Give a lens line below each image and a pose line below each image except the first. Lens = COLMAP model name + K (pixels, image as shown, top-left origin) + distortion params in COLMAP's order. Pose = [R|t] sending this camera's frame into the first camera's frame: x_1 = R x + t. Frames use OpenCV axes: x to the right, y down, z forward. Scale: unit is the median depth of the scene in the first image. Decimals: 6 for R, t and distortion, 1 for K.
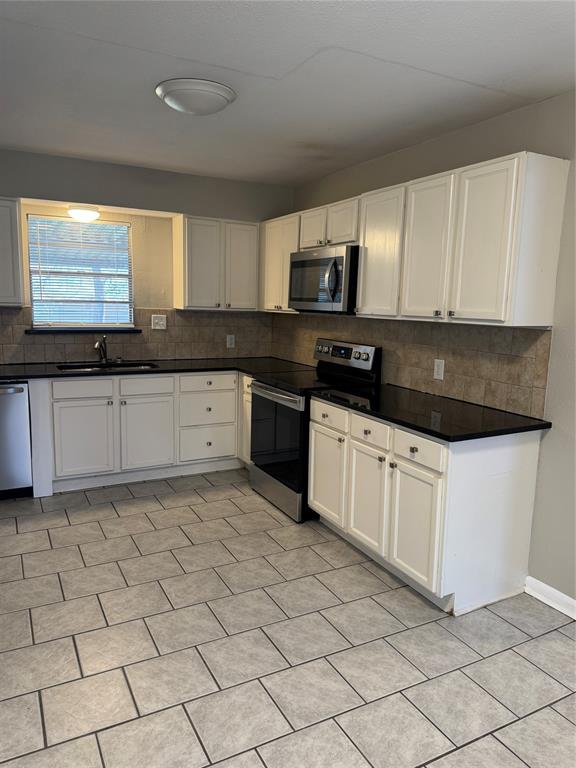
lens RADIAL K [[543.5, 0, 284.9], [0, 543.5, 384.8], [0, 0, 1]] dist [0.088545, -0.117206]
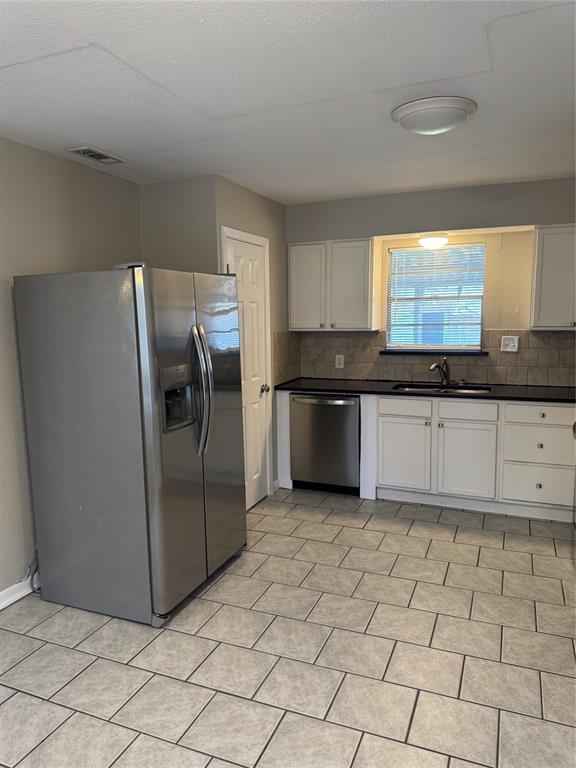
lens RADIAL K [[543.5, 0, 284.9], [0, 543.5, 384.8], [0, 0, 1]] dist [0.088545, -0.117206]
pose [[0.639639, 0.066825, -0.765765, 0.278650], [-0.089547, 0.995909, 0.012111, -0.026748], [0.763442, 0.060825, 0.643006, 0.134543]]
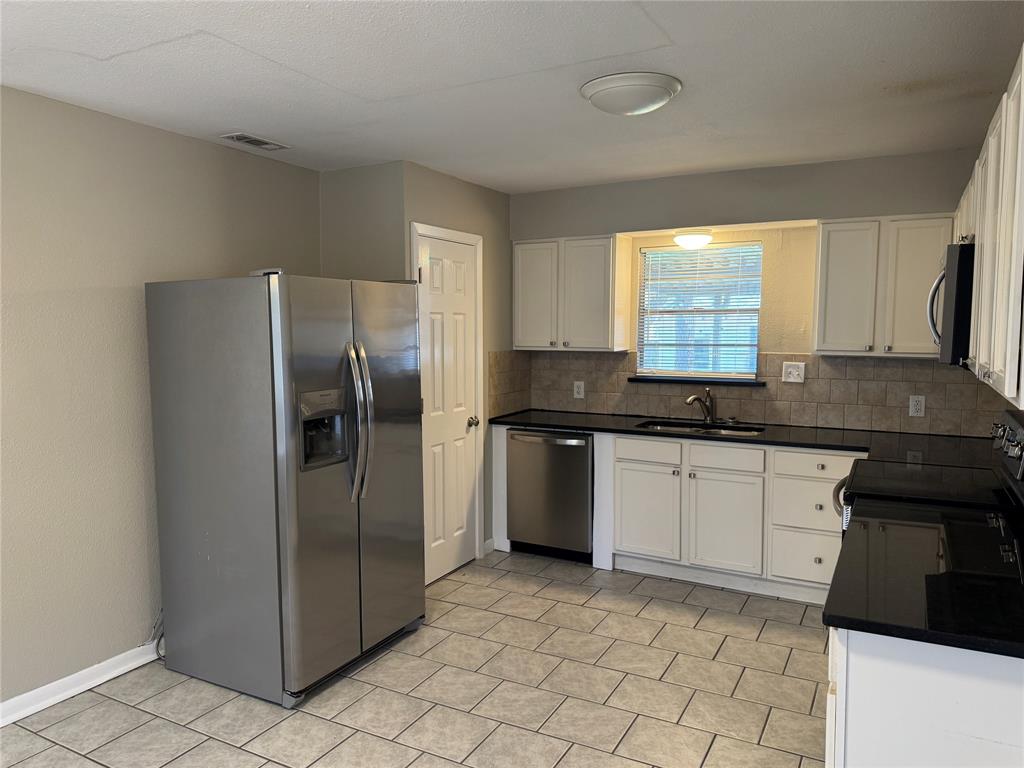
lens RADIAL K [[724.6, 0, 509.4], [0, 724.6, 385.0], [0, 0, 1]] dist [0.088545, -0.117206]
pose [[0.560100, 0.043335, -0.827291, 0.398568], [-0.113422, 0.993238, -0.024763, -0.038341], [0.820624, 0.107703, 0.561228, 0.196385]]
